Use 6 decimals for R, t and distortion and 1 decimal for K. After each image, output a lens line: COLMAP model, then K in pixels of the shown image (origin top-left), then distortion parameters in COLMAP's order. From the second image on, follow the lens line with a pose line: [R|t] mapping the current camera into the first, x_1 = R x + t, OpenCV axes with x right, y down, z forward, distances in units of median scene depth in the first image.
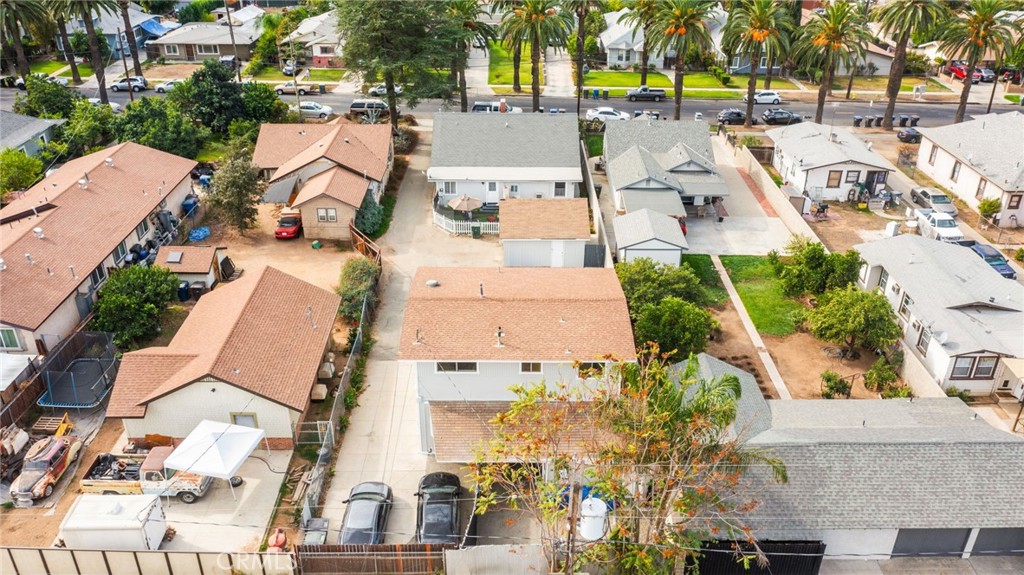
lens RADIAL K [[804.6, 0, 510.1], [0, 804.6, 287.1], [0, 0, 1]] dist [-0.010238, -0.006675]
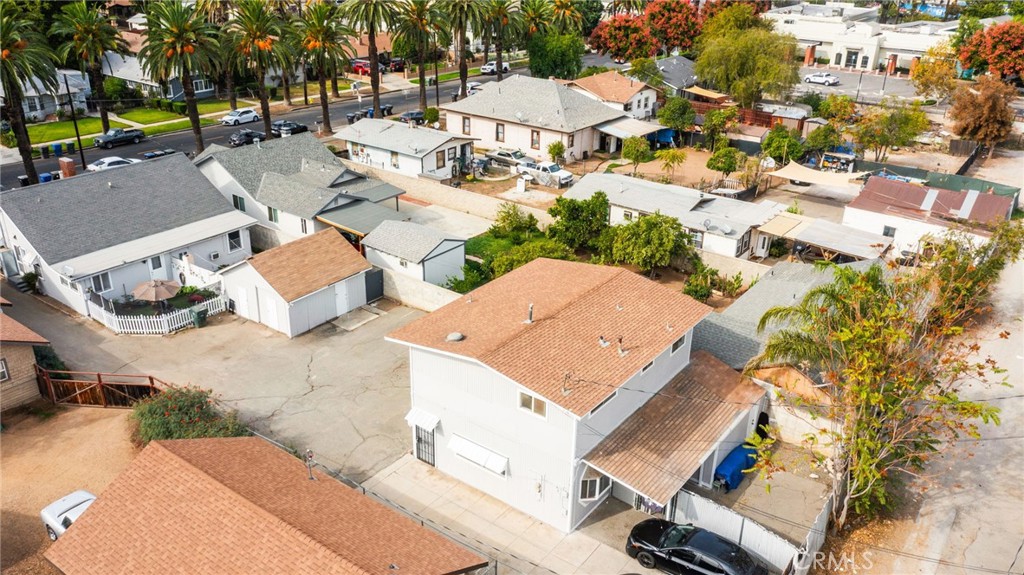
lens RADIAL K [[804.6, 0, 509.3], [0, 804.6, 289.3], [0, 0, 1]] dist [-0.010238, -0.006675]
pose [[0.598253, -0.326480, 0.731782, -0.362943], [0.359548, 0.925511, 0.118970, -0.071513], [-0.716114, 0.191937, 0.671075, 0.271878]]
